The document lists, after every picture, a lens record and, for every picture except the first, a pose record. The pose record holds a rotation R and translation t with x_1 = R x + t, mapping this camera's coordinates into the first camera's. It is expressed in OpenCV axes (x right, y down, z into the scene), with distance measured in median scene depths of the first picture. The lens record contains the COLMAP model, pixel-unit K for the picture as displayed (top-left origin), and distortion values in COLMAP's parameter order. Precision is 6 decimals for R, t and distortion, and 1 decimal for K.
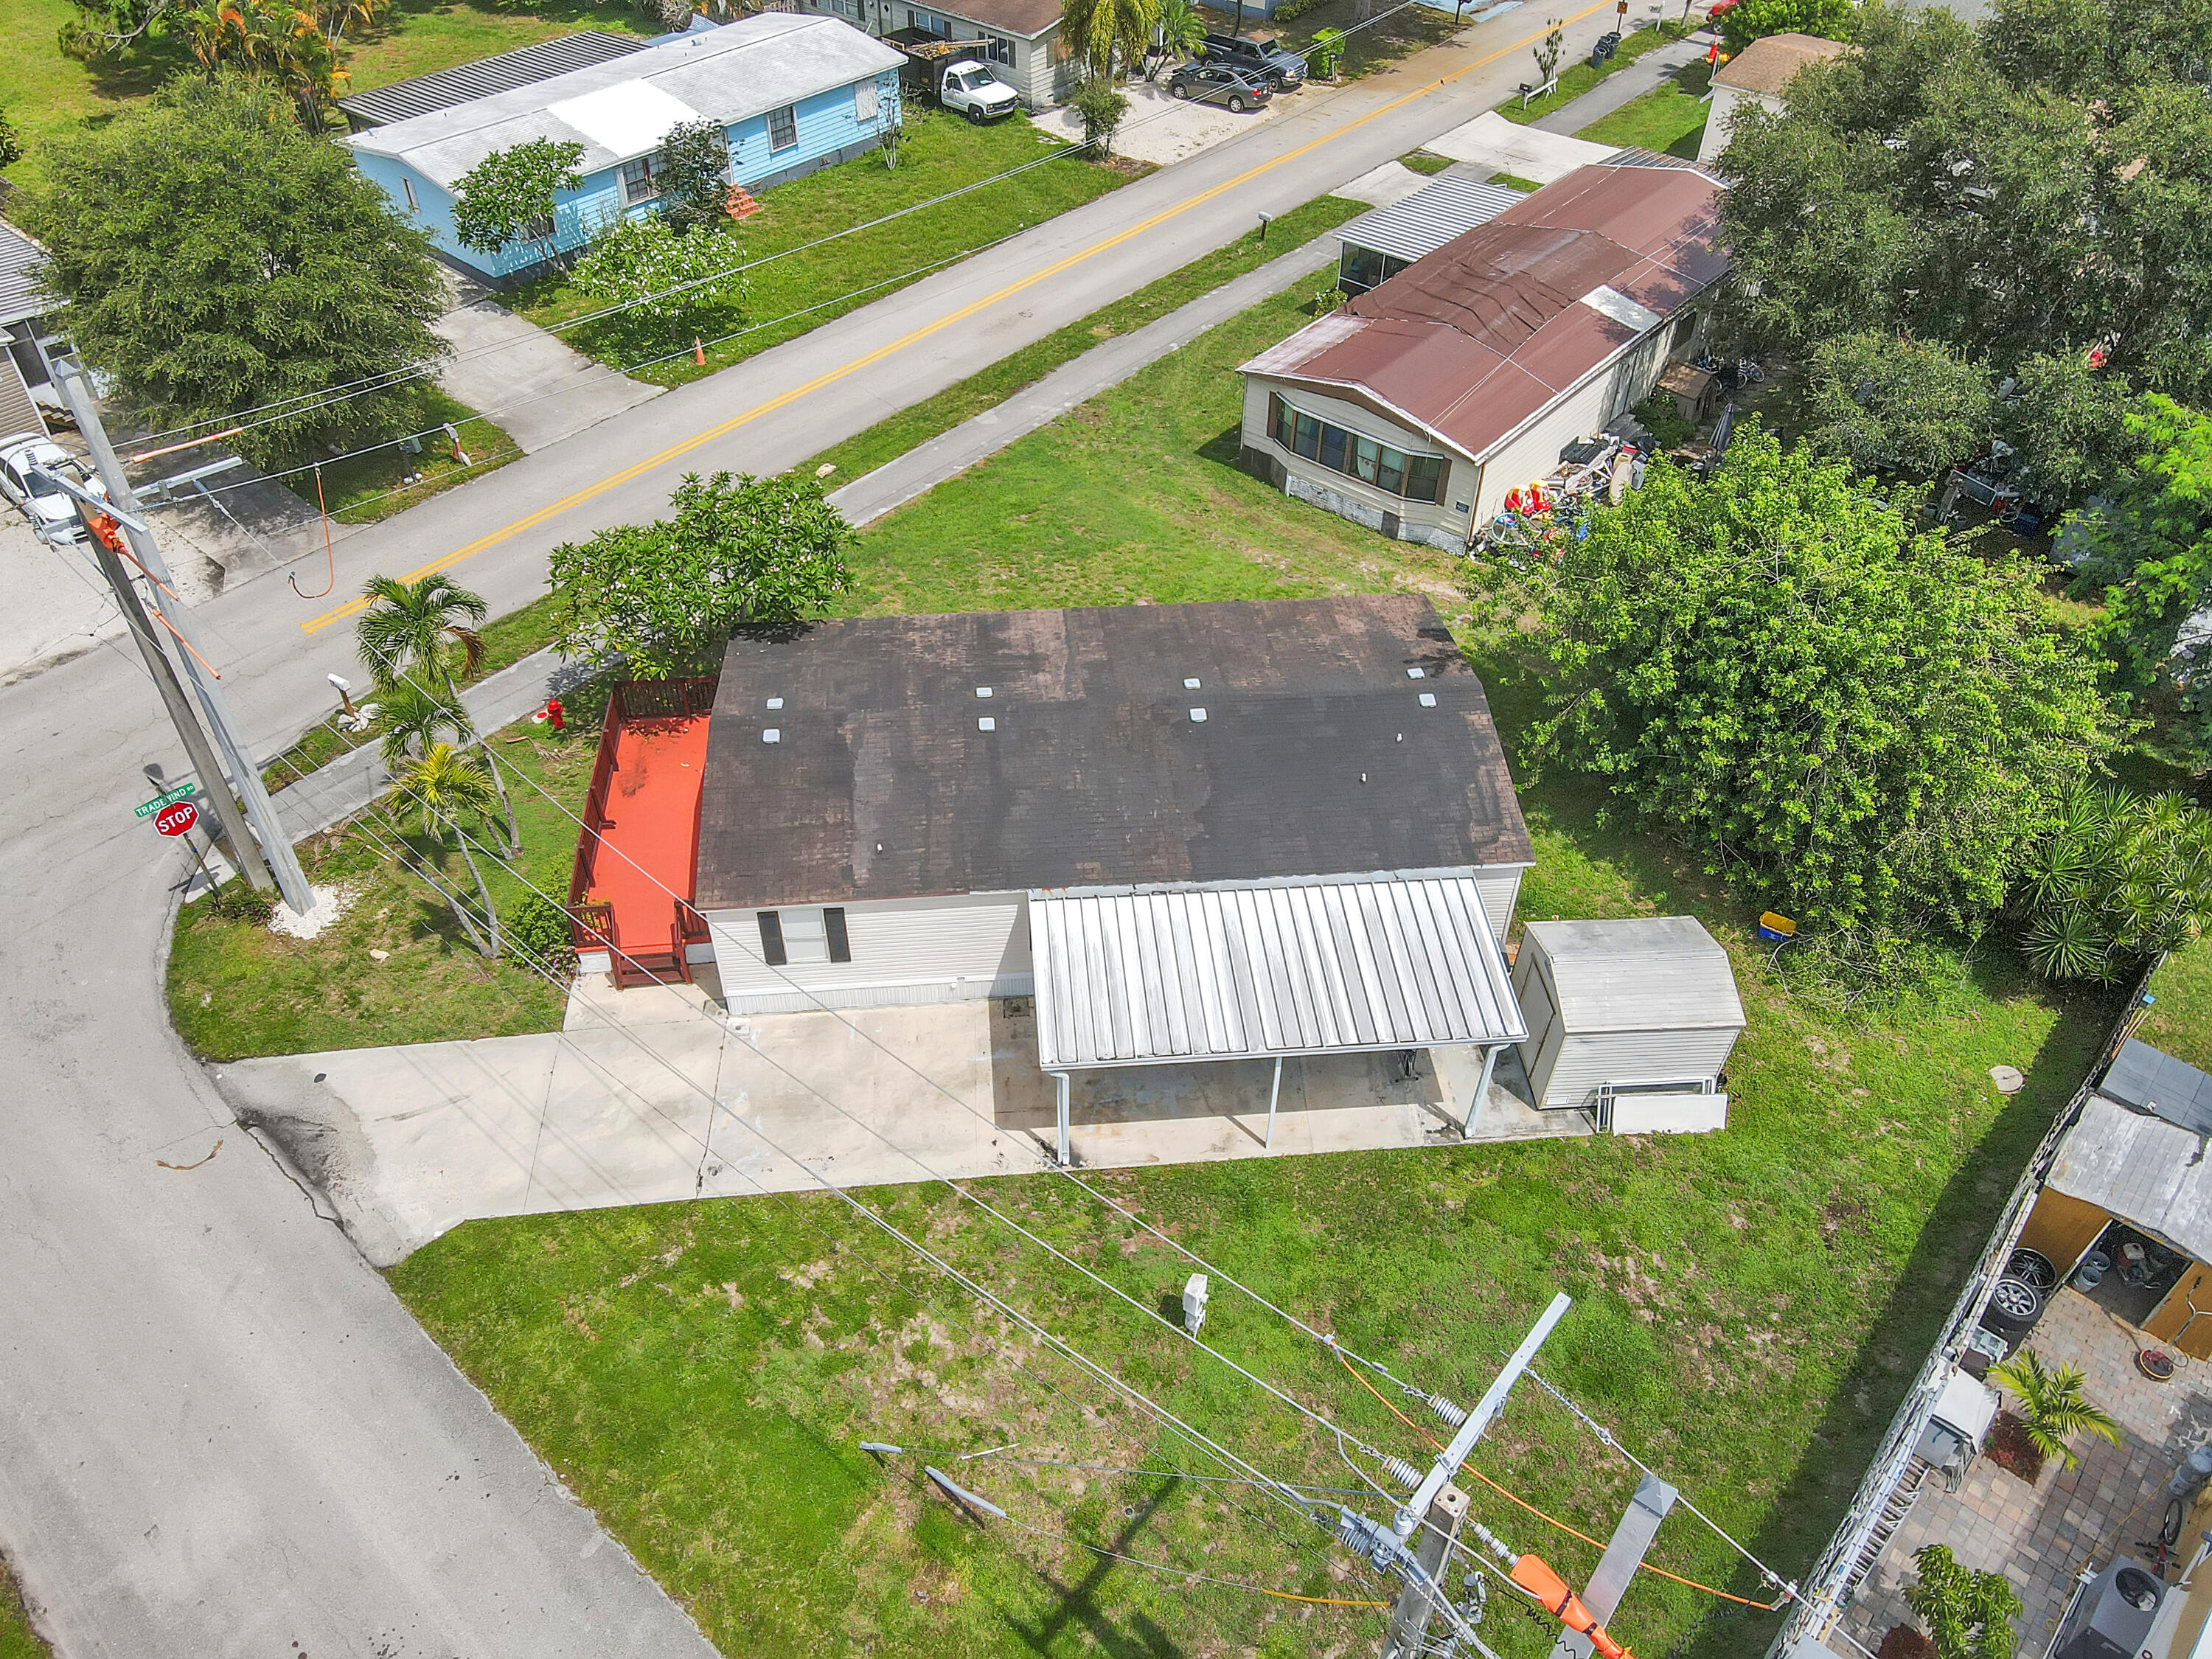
lens RADIAL K [[1612.8, 0, 1106.0], [0, 1612.8, 829.5], [0, 0, 1]] dist [0.040664, 0.003348]
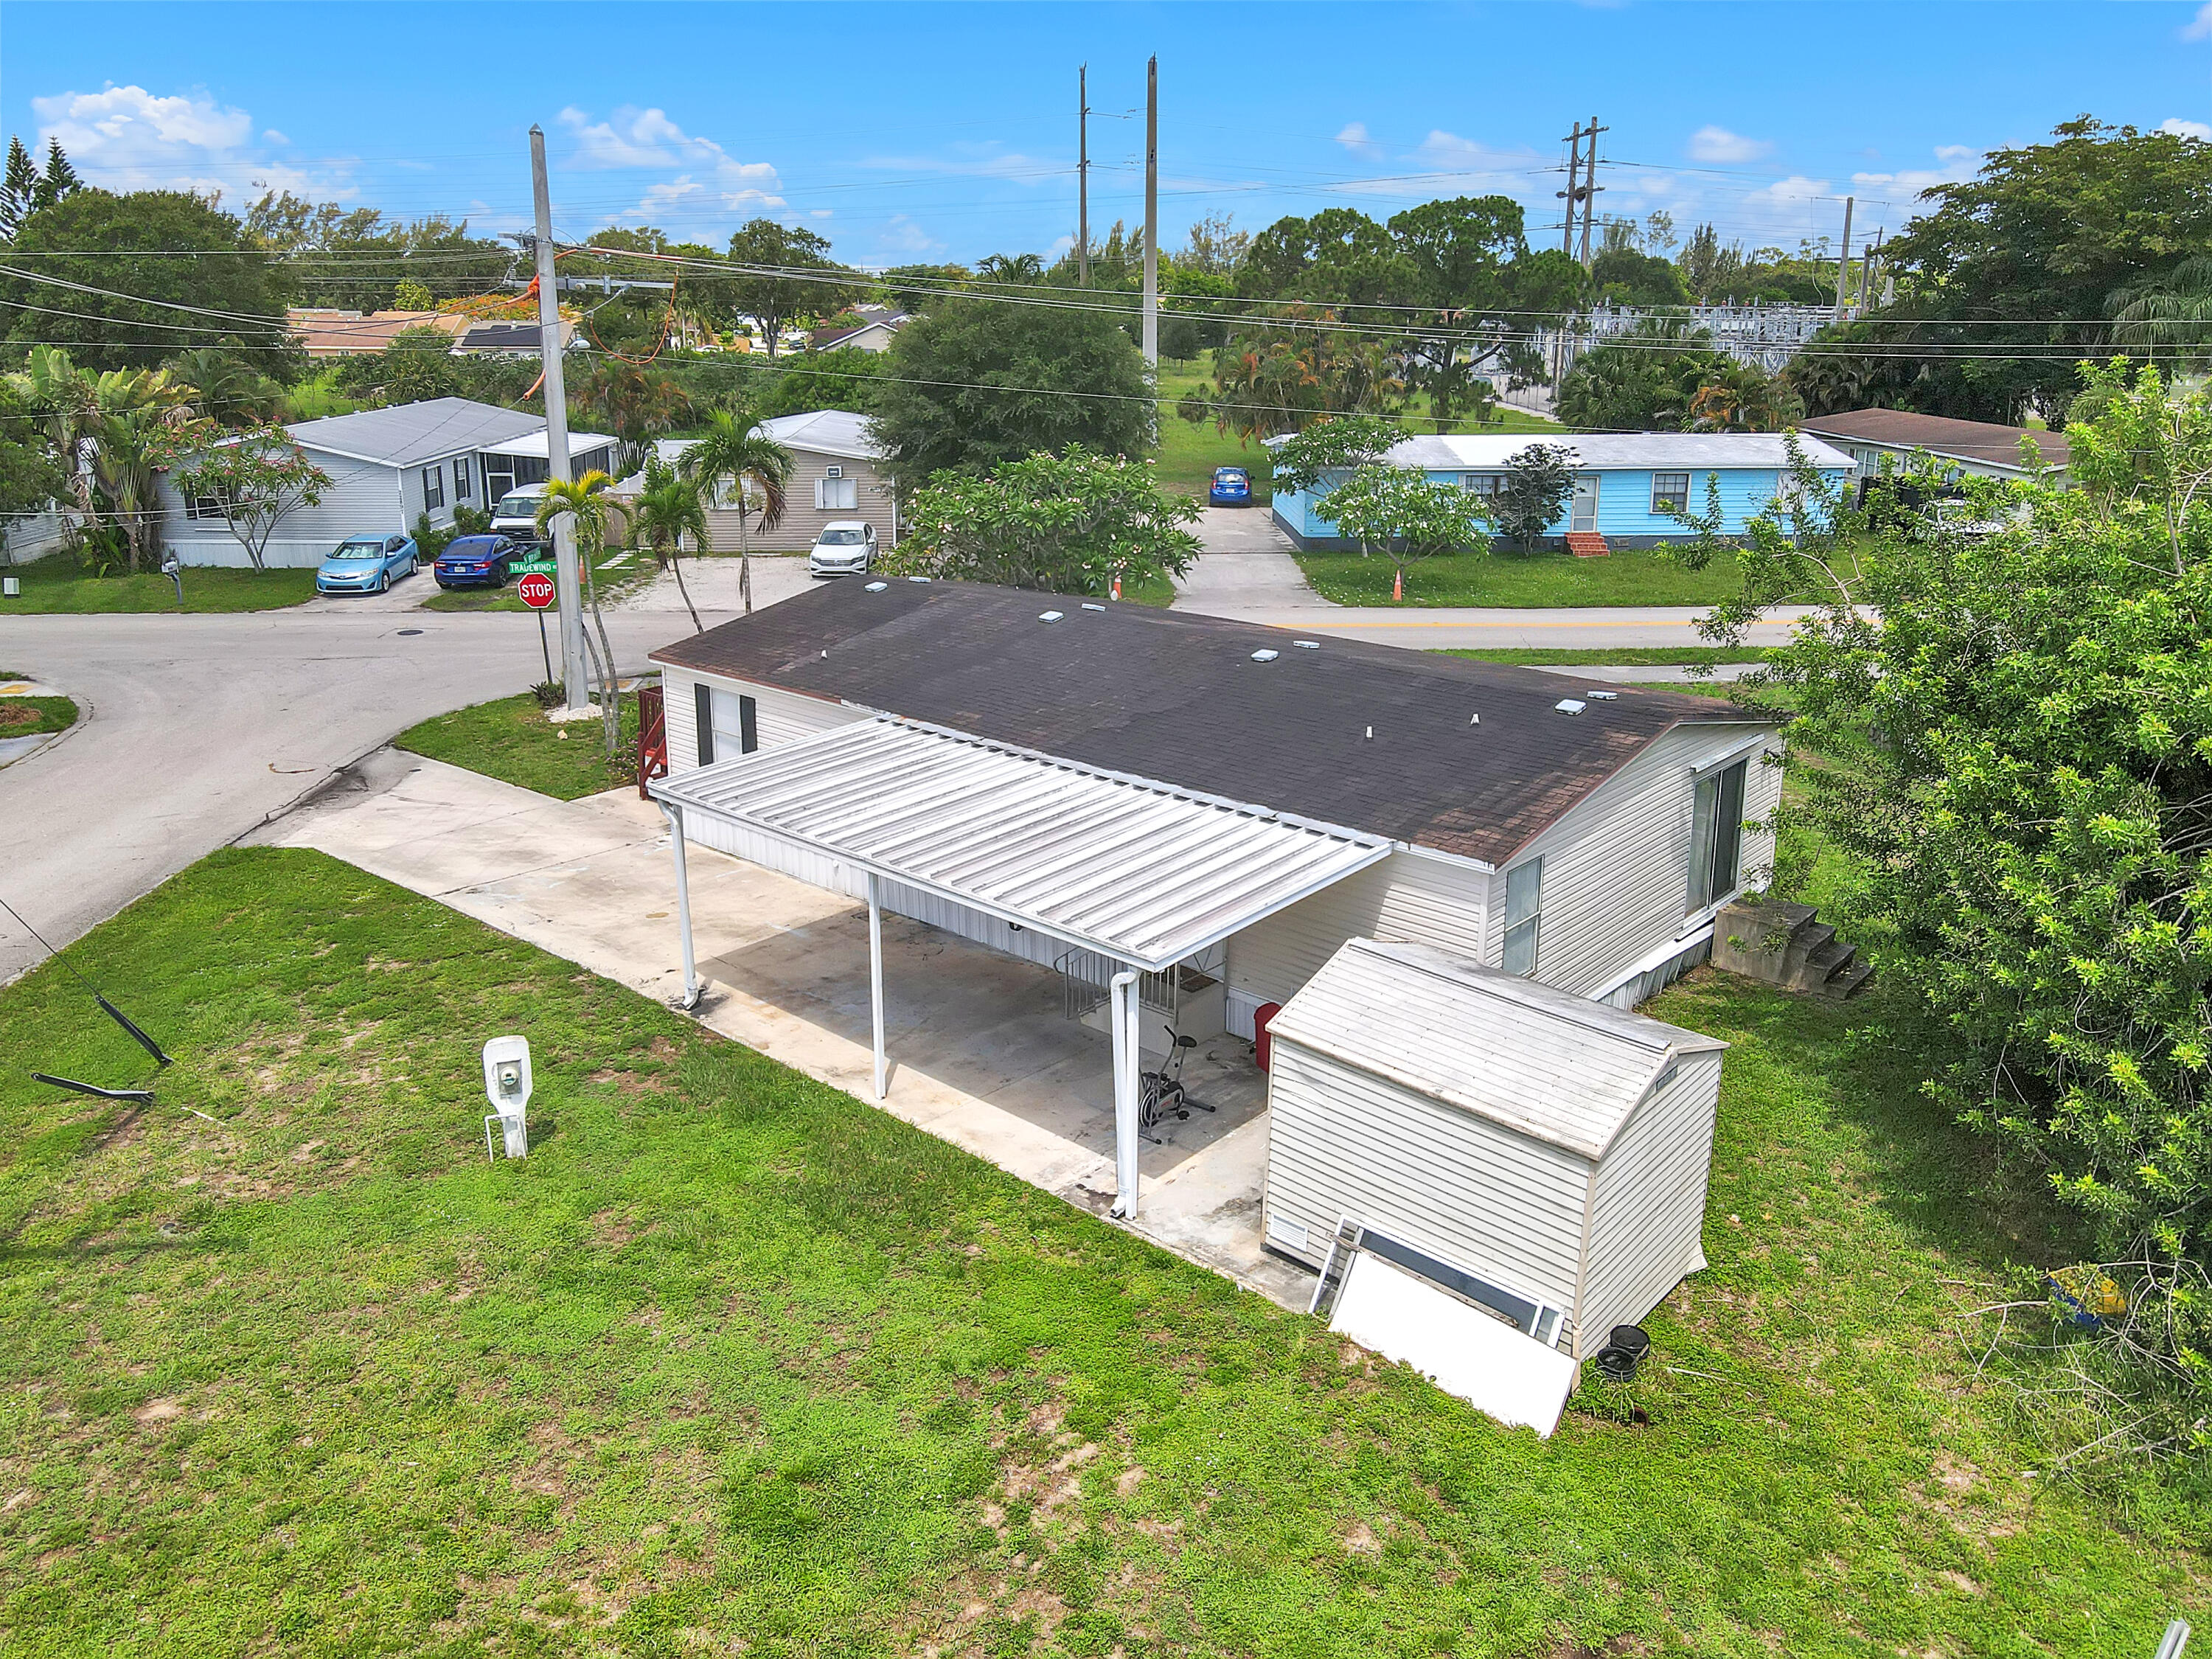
lens RADIAL K [[1612.8, 0, 1106.0], [0, 1612.8, 829.5], [0, 0, 1]] dist [0.040664, 0.003348]
pose [[0.681156, 0.217409, -0.699113, 0.579716], [-0.491350, 0.843658, -0.216370, 0.201952], [0.542772, 0.490891, 0.681487, 0.565765]]
